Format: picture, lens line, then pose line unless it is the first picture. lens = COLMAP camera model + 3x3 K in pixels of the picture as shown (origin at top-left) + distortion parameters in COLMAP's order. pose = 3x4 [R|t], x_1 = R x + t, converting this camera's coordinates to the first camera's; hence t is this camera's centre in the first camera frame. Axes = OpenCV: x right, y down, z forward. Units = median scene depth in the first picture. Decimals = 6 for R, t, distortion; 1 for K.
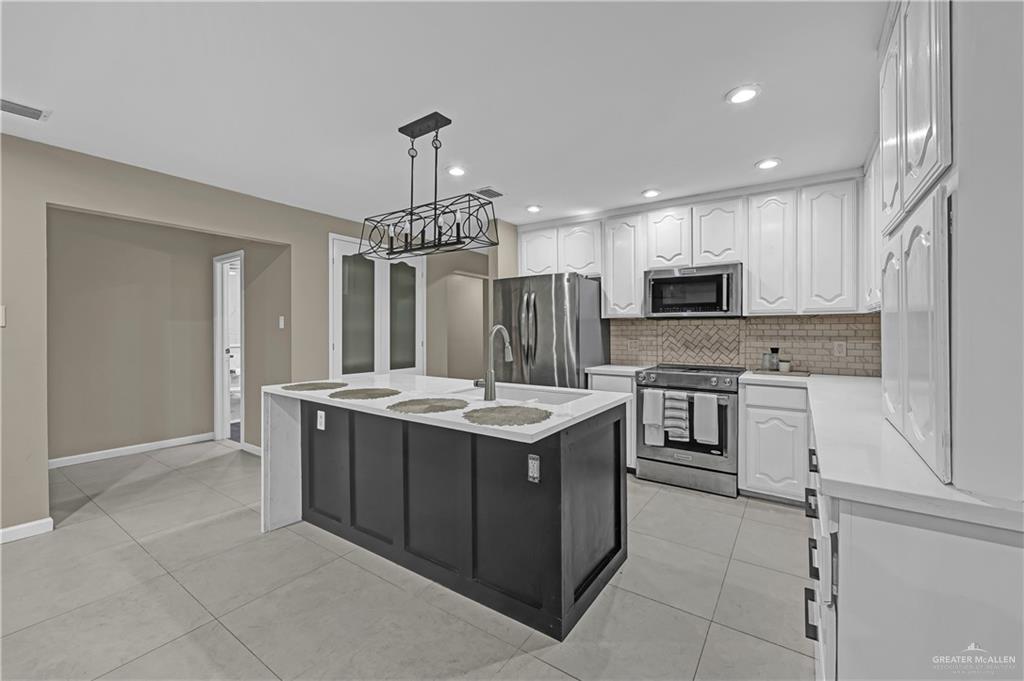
lens RADIAL K [[413.0, 0, 513.1], [0, 413.0, 333.6], [0, 0, 1]] dist [-0.003926, -0.000276]
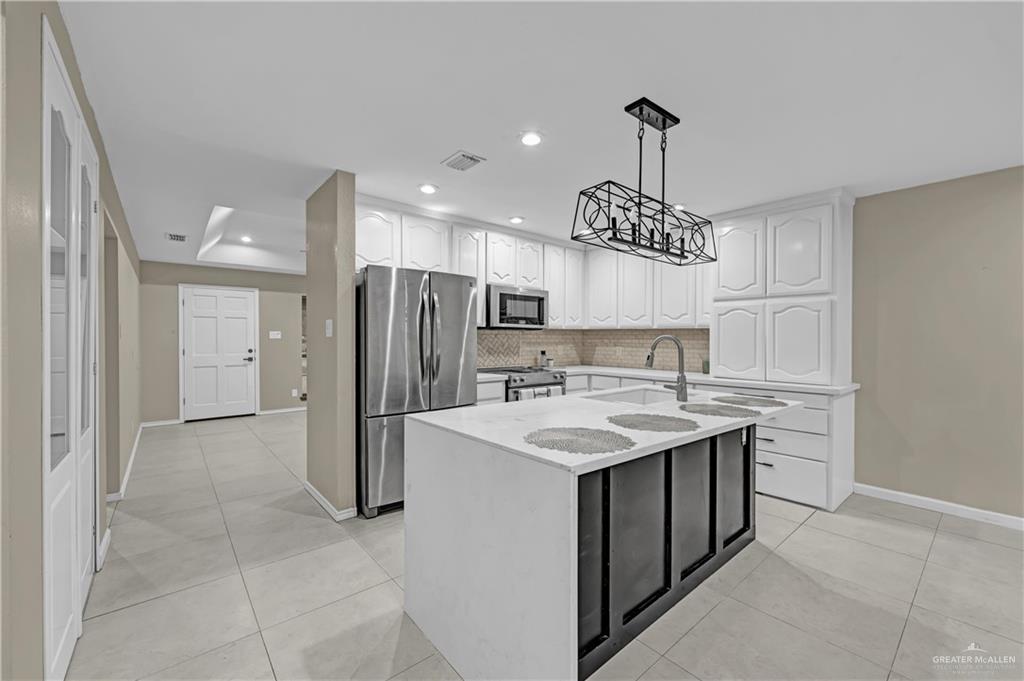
lens RADIAL K [[413.0, 0, 513.5], [0, 413.0, 339.4], [0, 0, 1]] dist [-0.003926, -0.000276]
pose [[0.273598, 0.000401, 0.961844, -0.786995], [0.002389, 0.999997, -0.001097, -0.004455], [-0.961841, 0.002598, 0.273596, 0.700105]]
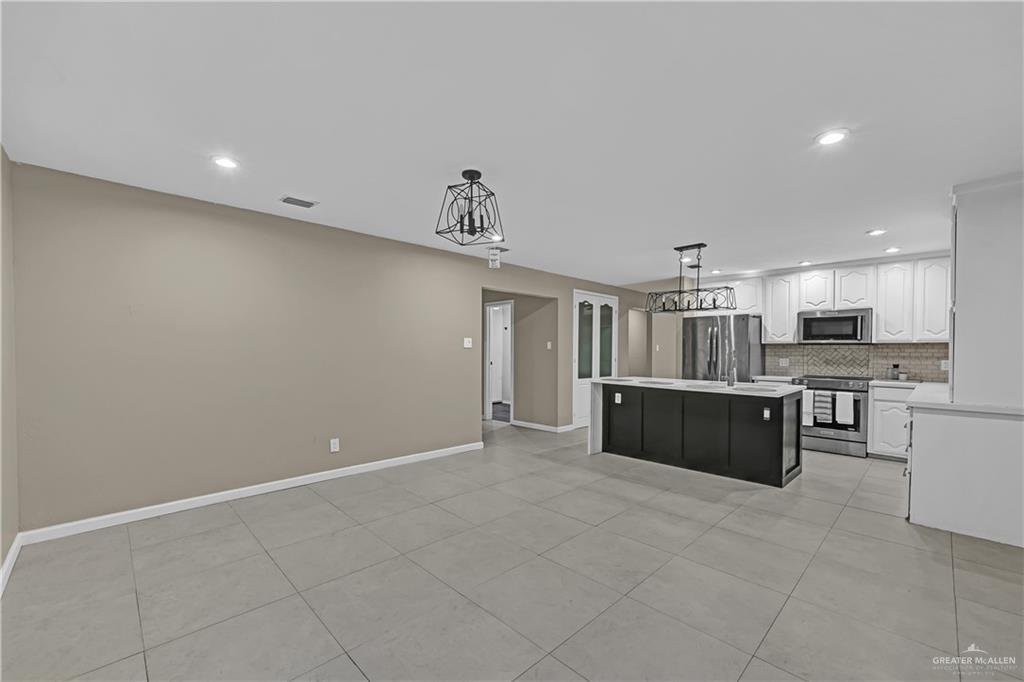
lens RADIAL K [[413.0, 0, 514.8], [0, 413.0, 358.1], [0, 0, 1]] dist [-0.003926, -0.000276]
pose [[0.981133, 0.010239, -0.193062, -0.435314], [-0.007888, 0.999885, 0.012940, 0.003549], [0.193172, -0.011172, 0.981101, -0.733091]]
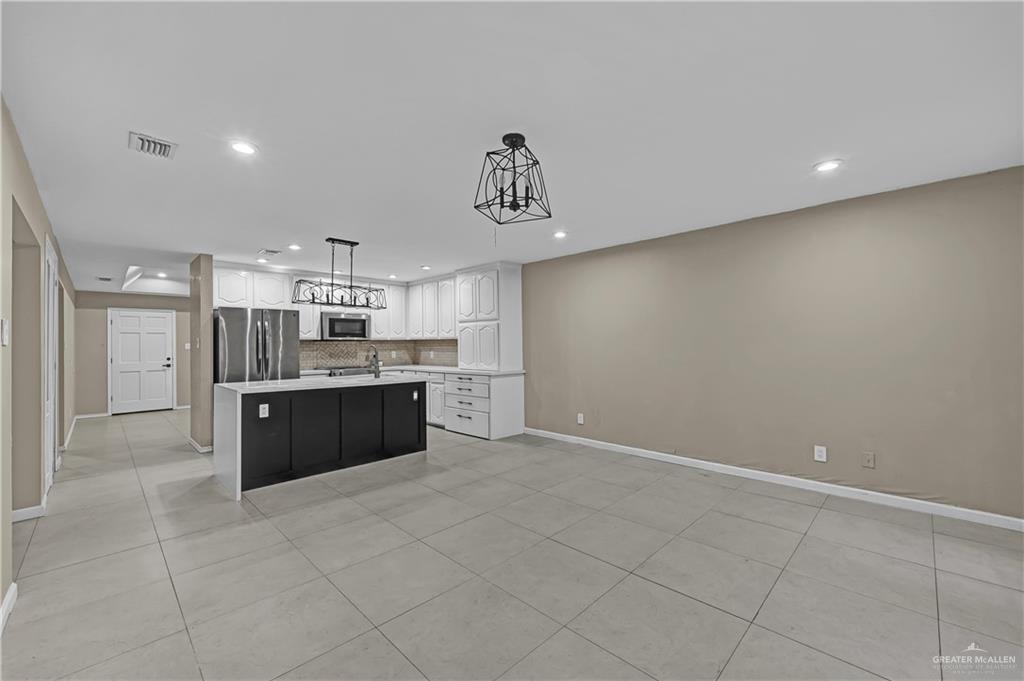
lens RADIAL K [[413.0, 0, 512.7], [0, 413.0, 338.0], [0, 0, 1]] dist [-0.003926, -0.000276]
pose [[0.188060, 0.015172, 0.982040, -1.314161], [0.016692, 0.999687, -0.018641, -0.001398], [-0.982016, 0.019898, 0.187748, -0.095953]]
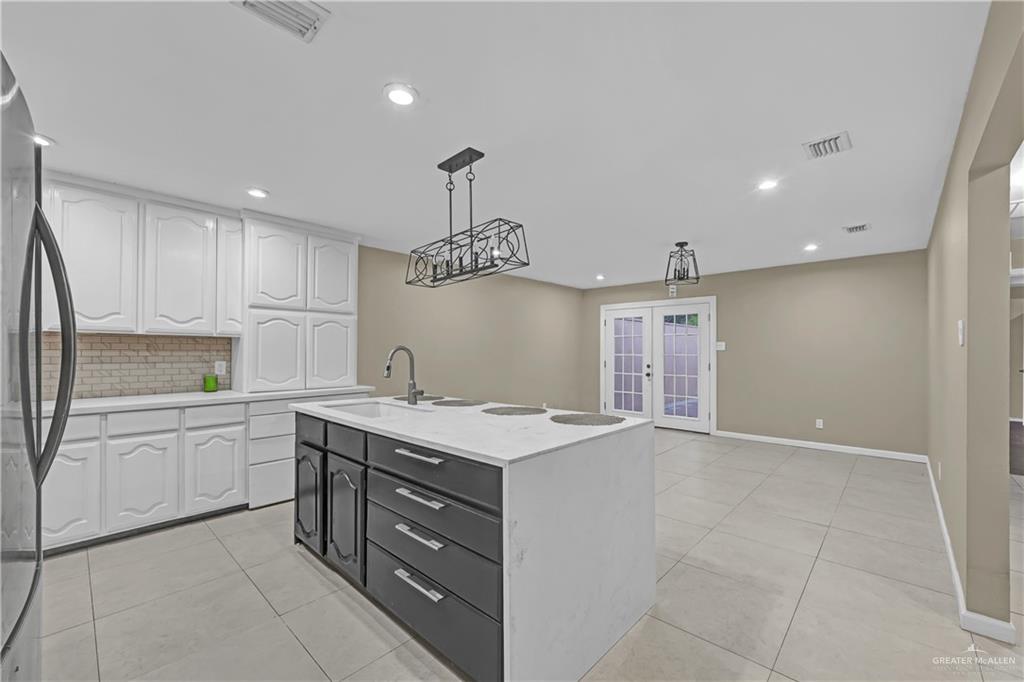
lens RADIAL K [[413.0, 0, 519.1], [0, 413.0, 350.9], [0, 0, 1]] dist [-0.003926, -0.000276]
pose [[-0.989332, -0.000923, 0.145675, -0.346702], [-0.000015, 0.999981, 0.006237, -0.008854], [-0.145678, 0.006169, -0.989313, 1.372177]]
